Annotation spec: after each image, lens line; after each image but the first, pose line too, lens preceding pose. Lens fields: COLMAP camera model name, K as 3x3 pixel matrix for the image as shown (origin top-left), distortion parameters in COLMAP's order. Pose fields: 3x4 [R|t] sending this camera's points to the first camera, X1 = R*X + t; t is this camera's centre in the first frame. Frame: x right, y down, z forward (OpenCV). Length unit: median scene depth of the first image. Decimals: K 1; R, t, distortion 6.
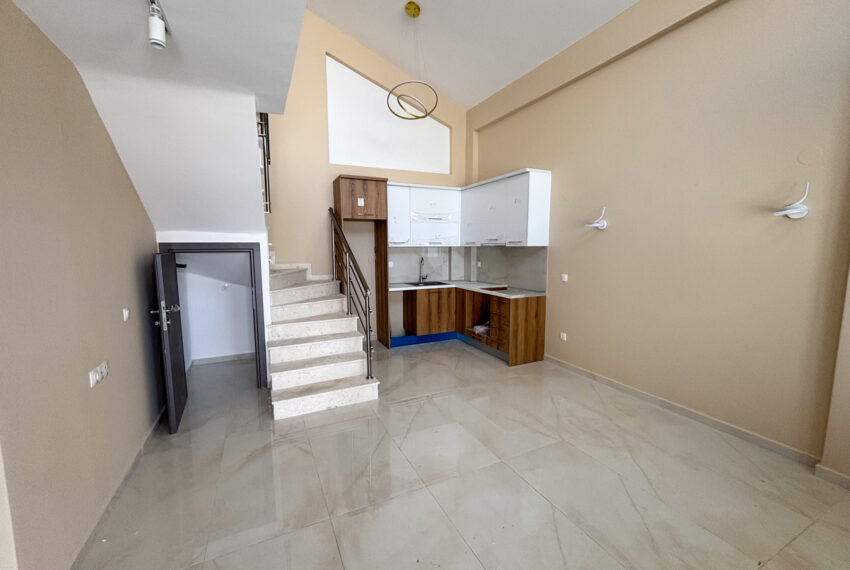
lens RADIAL K [[347.3, 0, 424.8], [0, 347.3, 281.5], [0, 0, 1]] dist [0.006739, 0.000544]
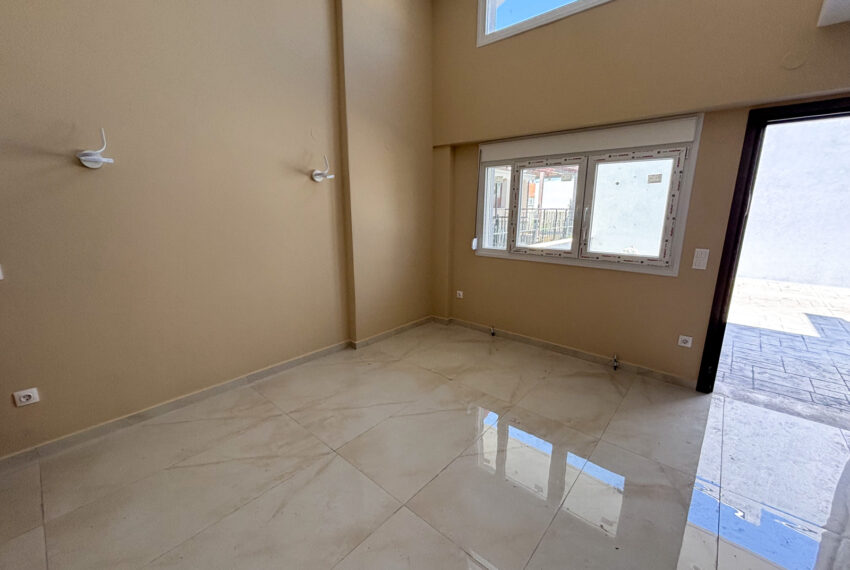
lens RADIAL K [[347.3, 0, 428.4], [0, 347.3, 286.4], [0, 0, 1]] dist [0.006739, 0.000544]
pose [[-0.406051, -0.200765, 0.891524, -0.325463], [0.088063, 0.962433, 0.256842, -0.086914], [-0.909597, 0.182801, -0.373117, 1.079411]]
